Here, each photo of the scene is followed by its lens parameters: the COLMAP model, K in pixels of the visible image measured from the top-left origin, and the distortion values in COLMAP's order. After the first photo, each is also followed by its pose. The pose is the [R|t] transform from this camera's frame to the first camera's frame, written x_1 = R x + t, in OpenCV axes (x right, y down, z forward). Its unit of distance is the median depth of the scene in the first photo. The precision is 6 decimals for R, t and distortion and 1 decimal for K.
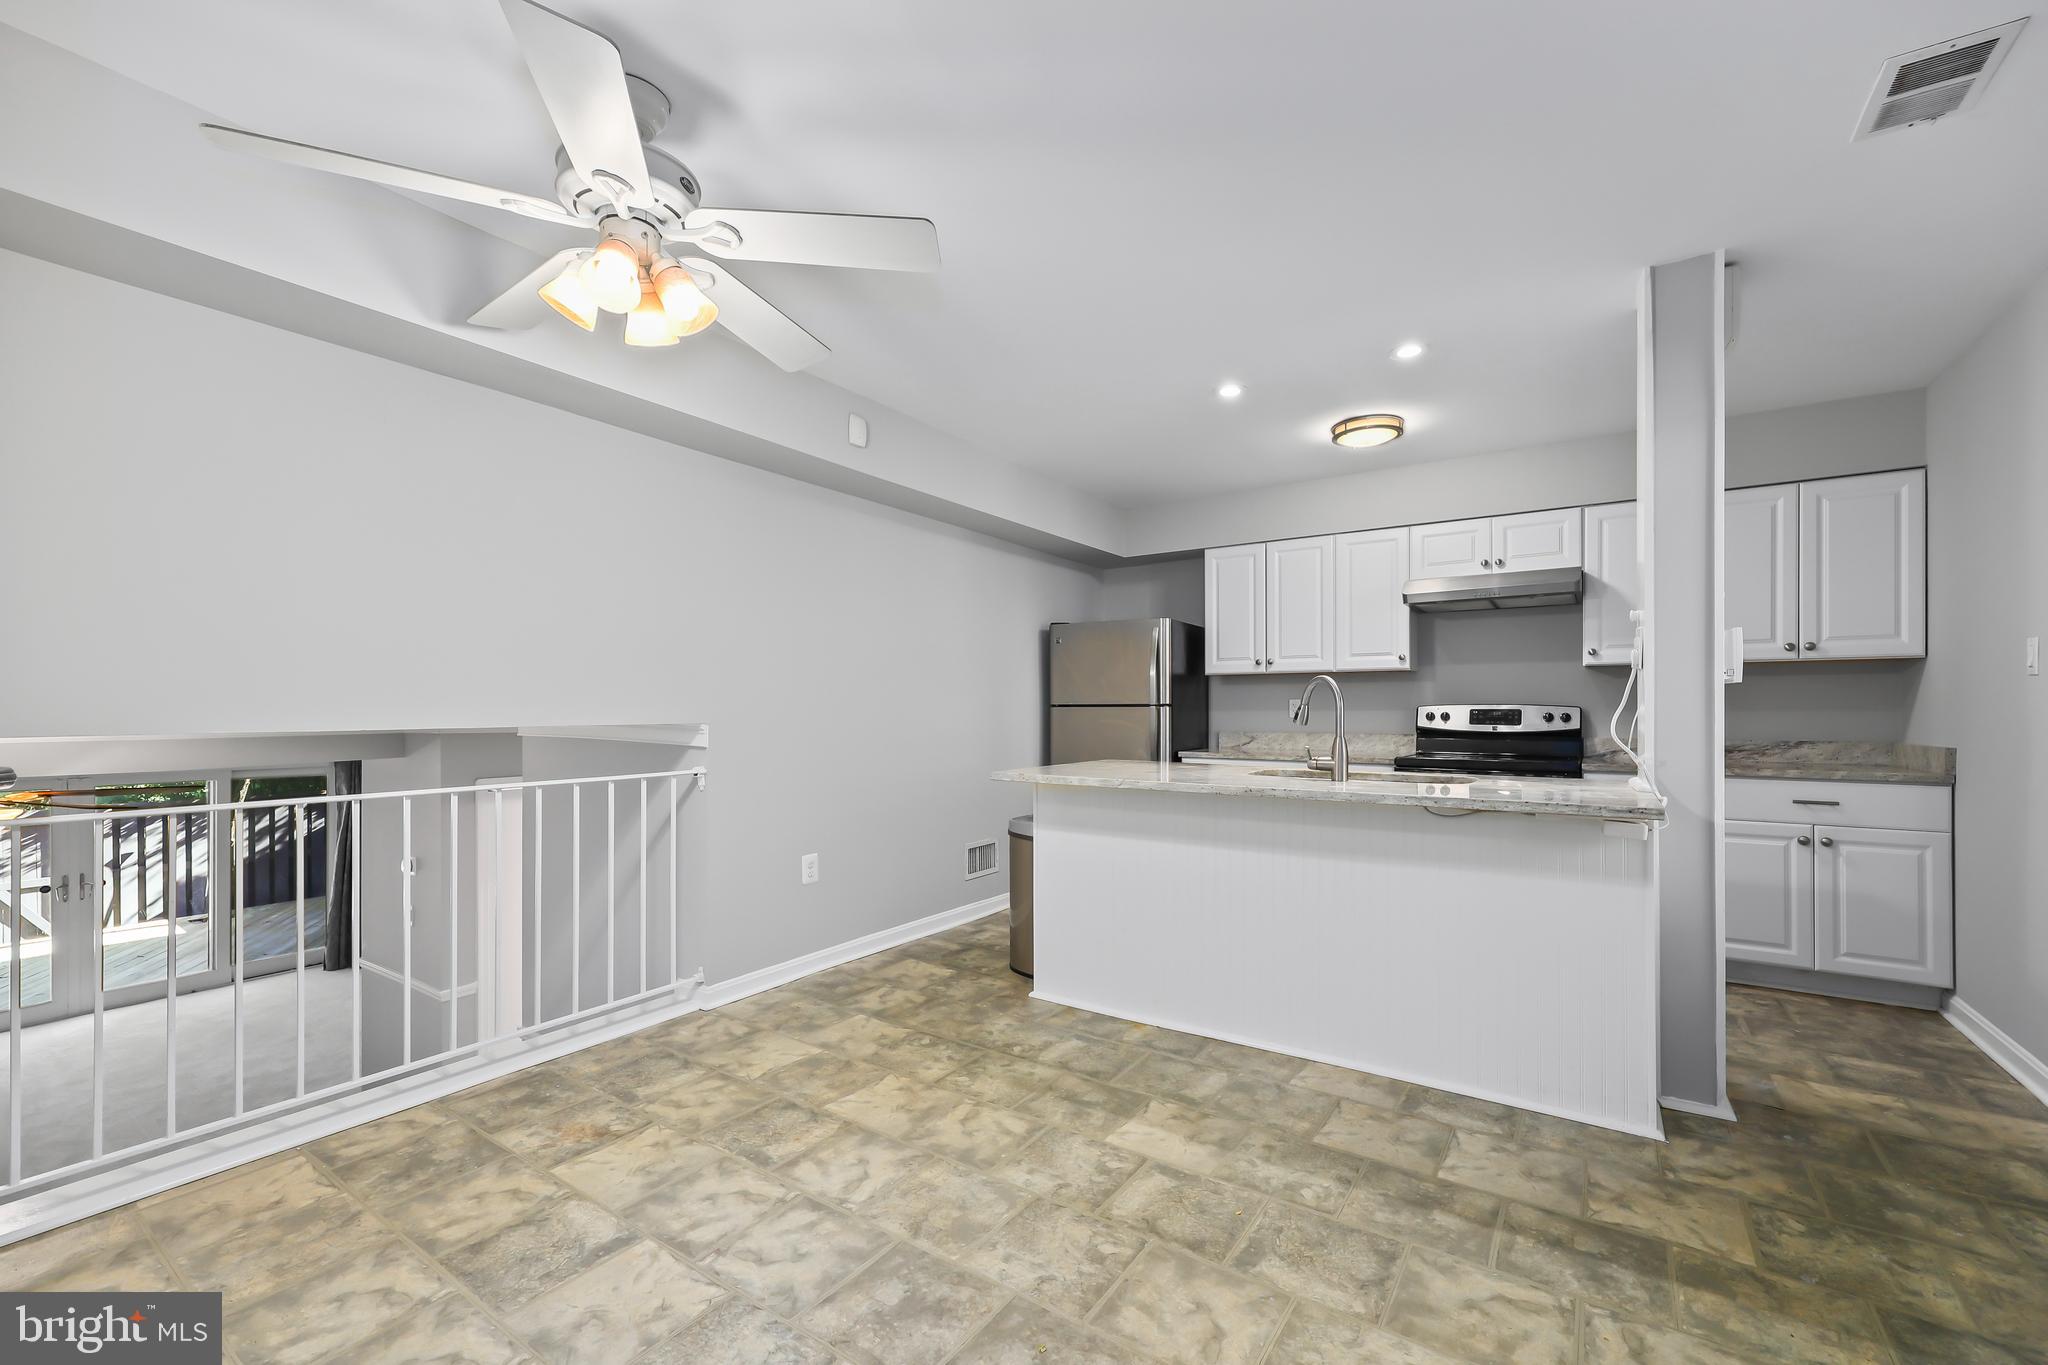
lens RADIAL K [[832.1, 0, 1045.2], [0, 832.1, 699.8], [0, 0, 1]] dist [-0.000303, 0.000403]
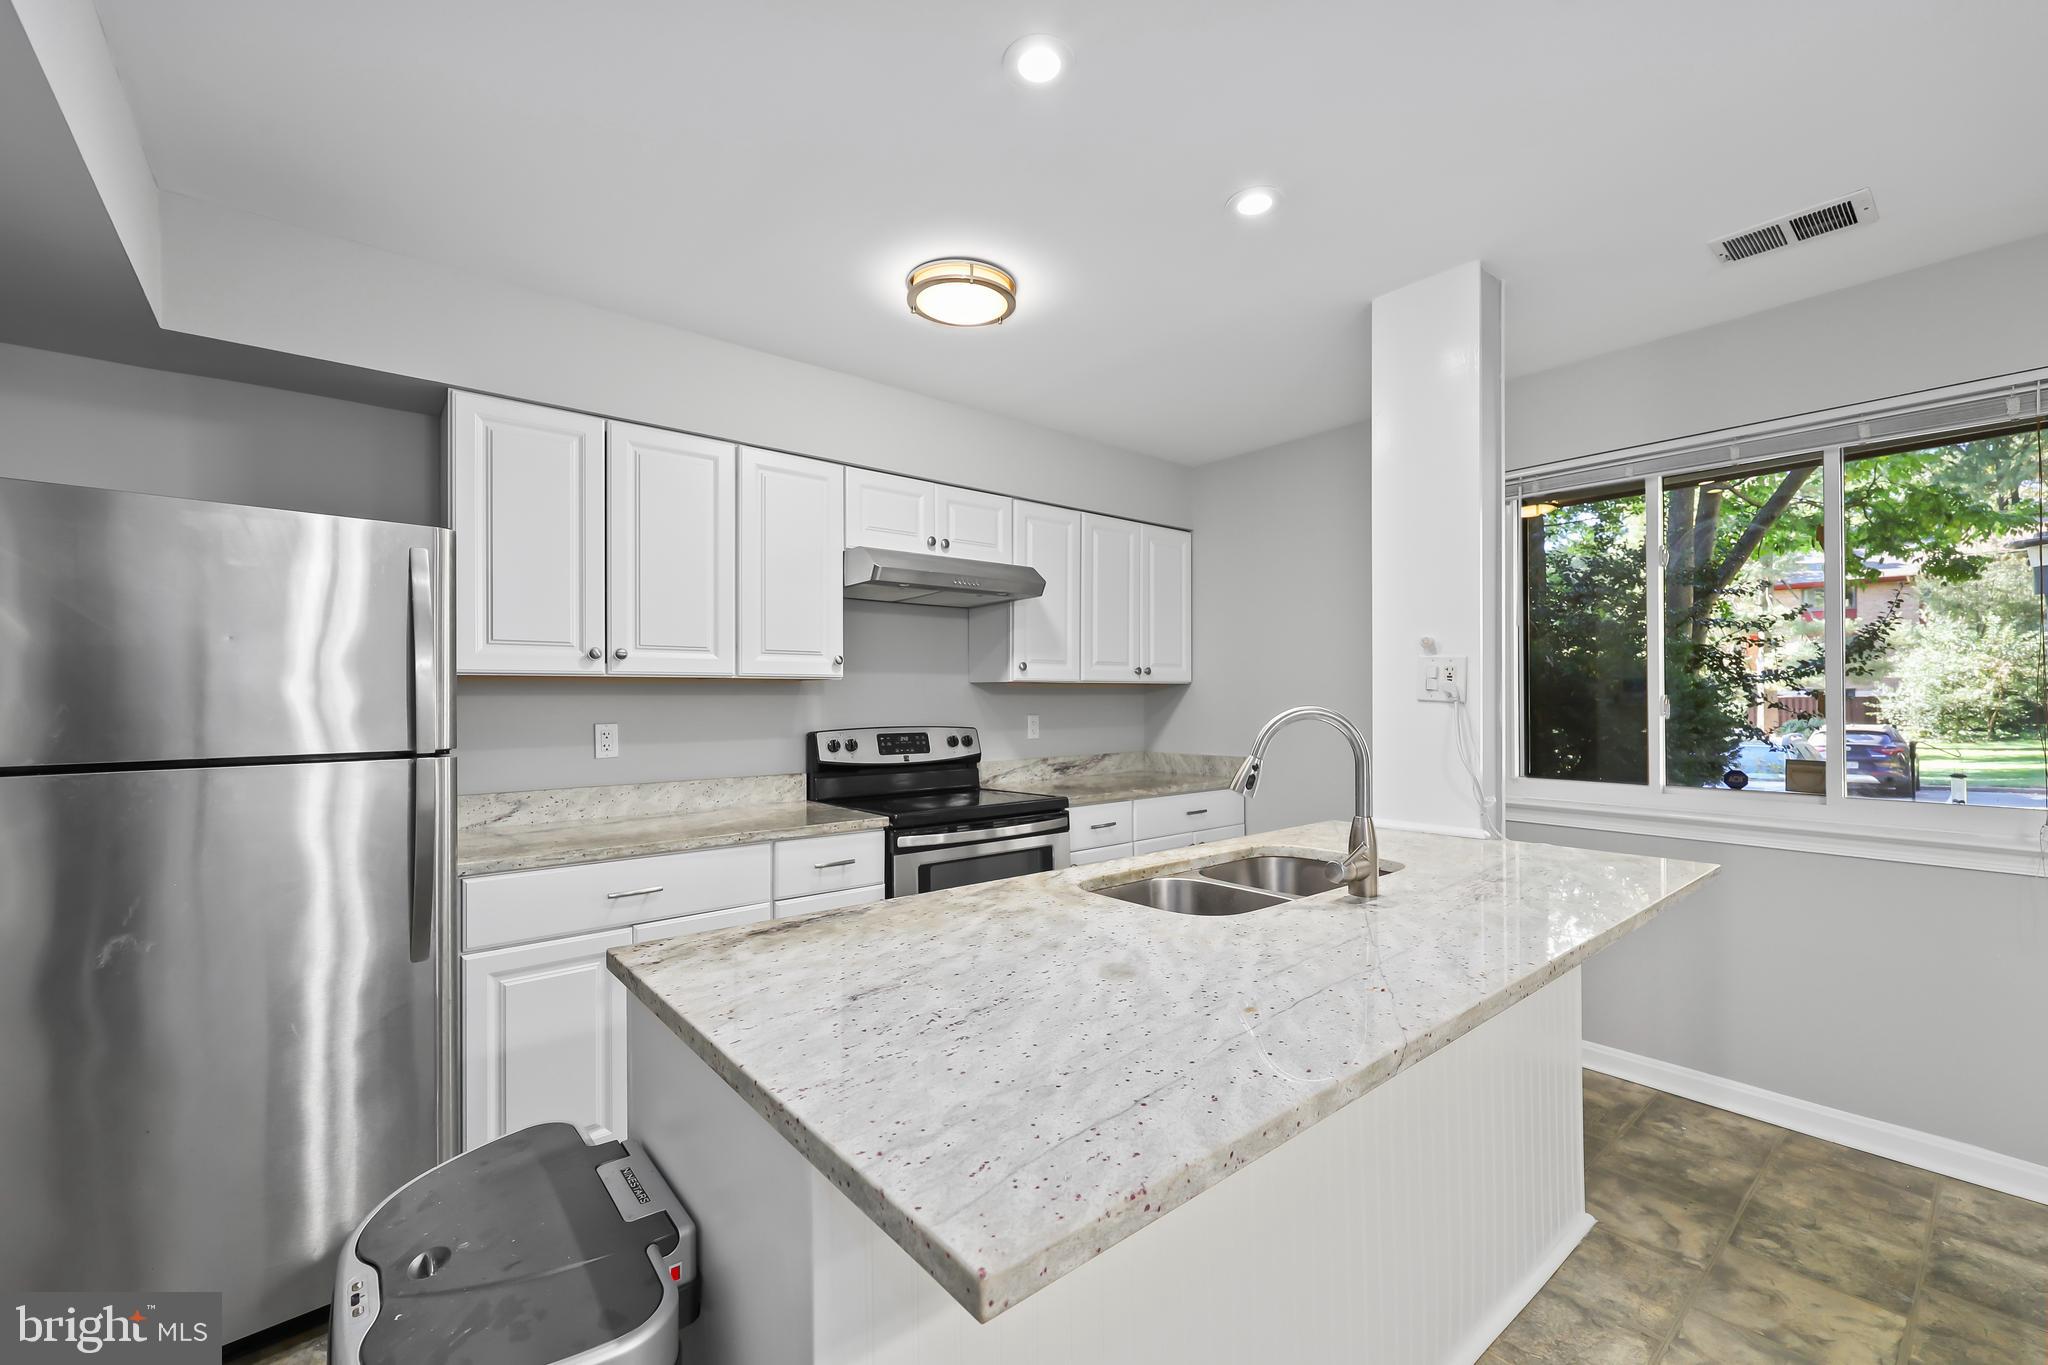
lens RADIAL K [[832.1, 0, 1032.0], [0, 832.1, 693.0], [0, 0, 1]] dist [-0.000303, 0.000403]
pose [[0.291371, 0.007044, 0.956584, -0.286747], [-0.005847, 0.999967, -0.005582, -0.039750], [-0.956592, -0.003967, 0.291402, 1.194053]]
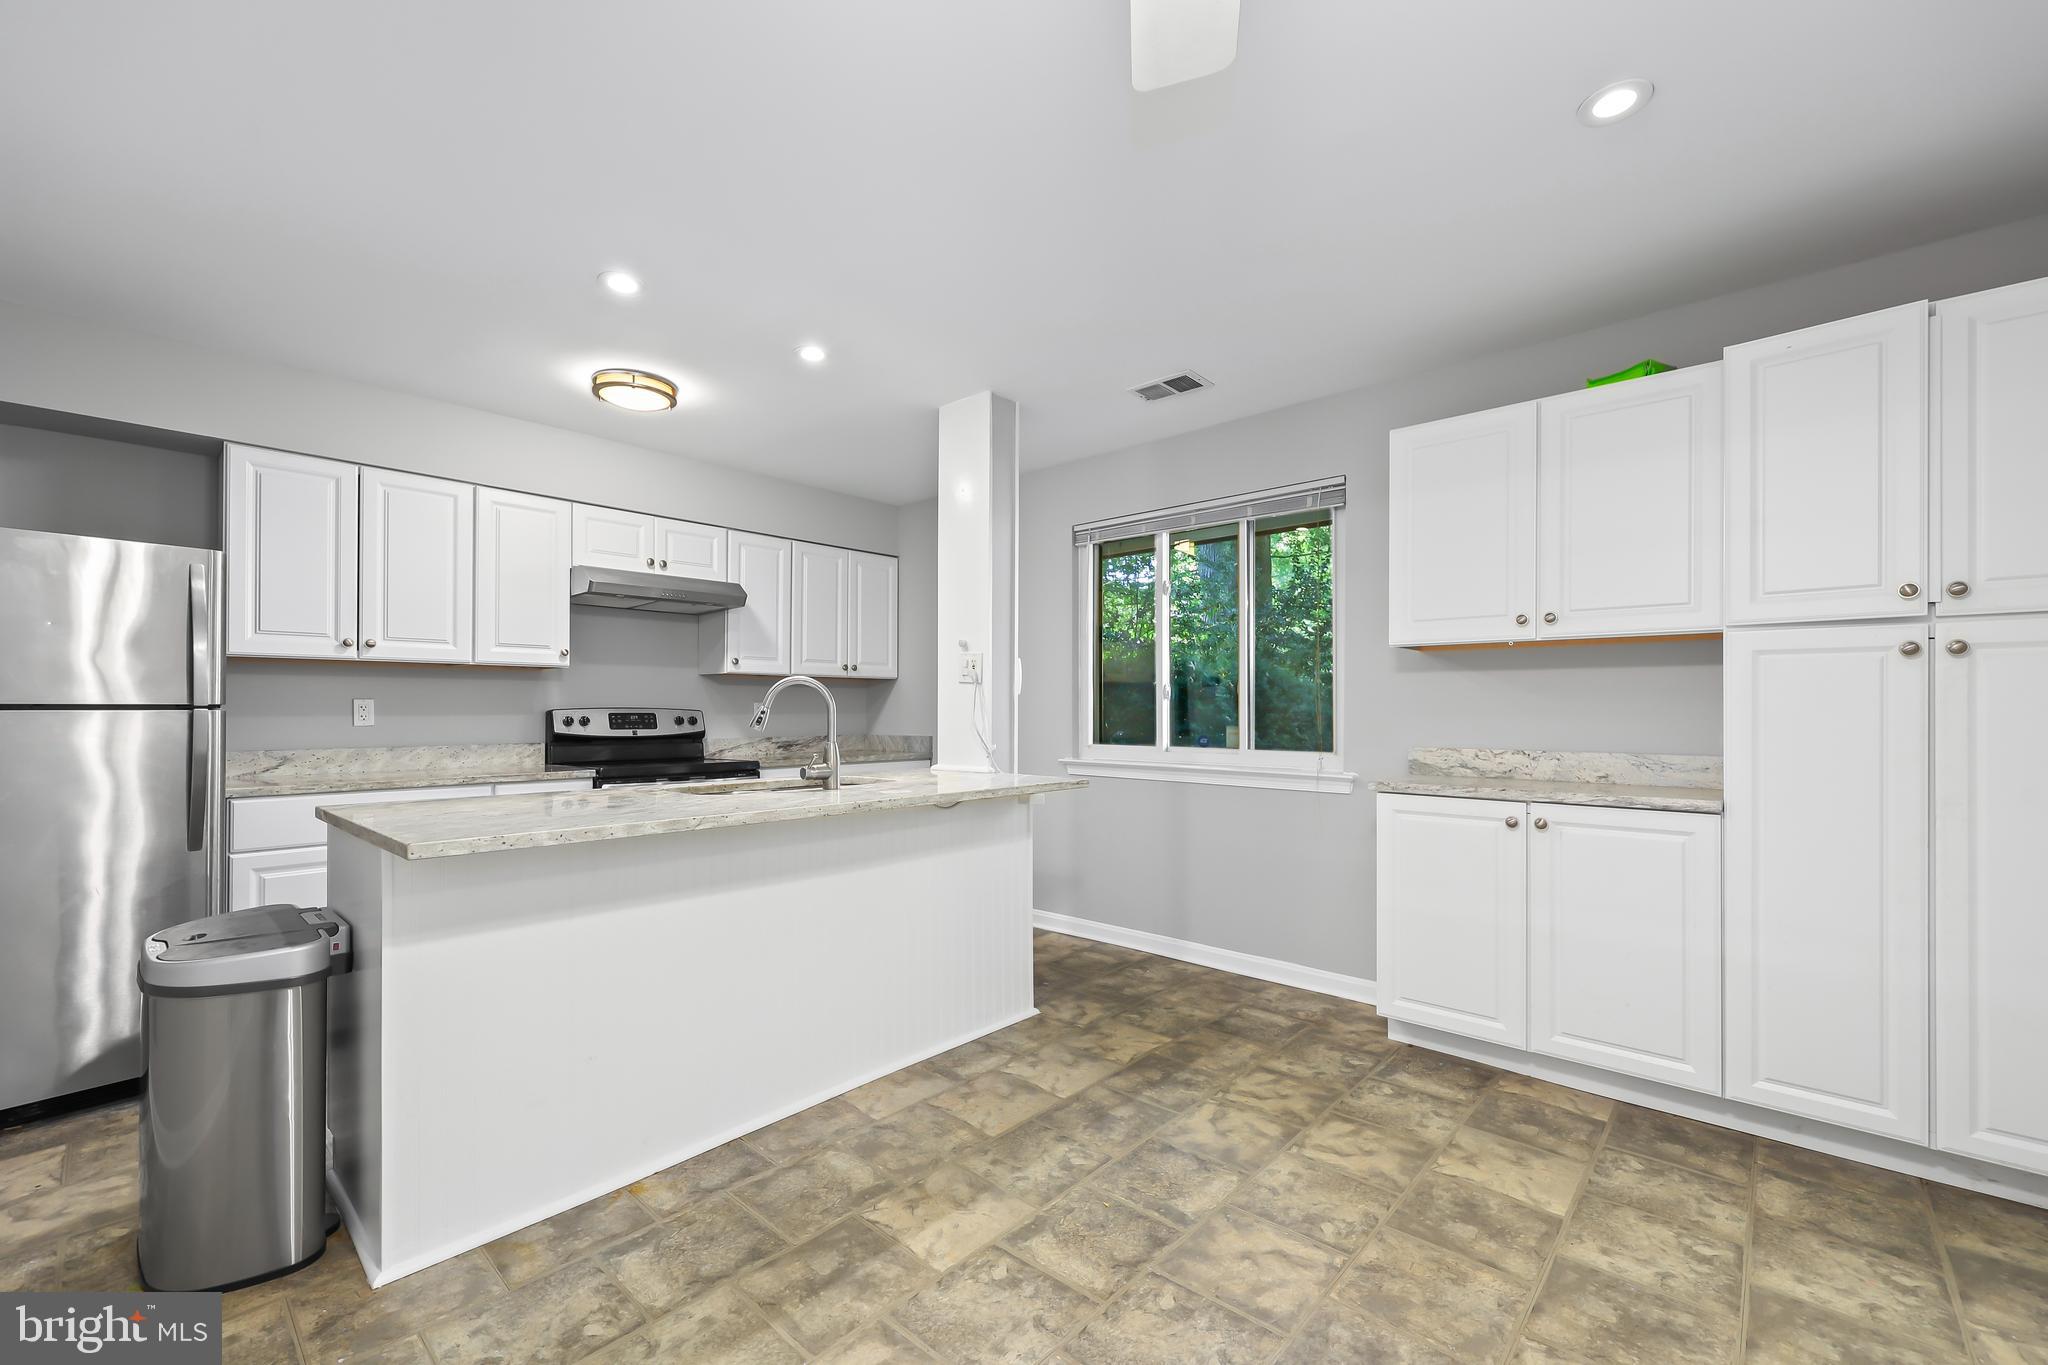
lens RADIAL K [[832.1, 0, 1018.8], [0, 832.1, 700.1], [0, 0, 1]] dist [-0.000303, 0.000403]
pose [[0.156497, 0.013350, 0.987588, -0.618758], [-0.009757, 0.999881, -0.011970, 0.006728], [-0.987630, -0.007763, 0.156608, 0.731656]]
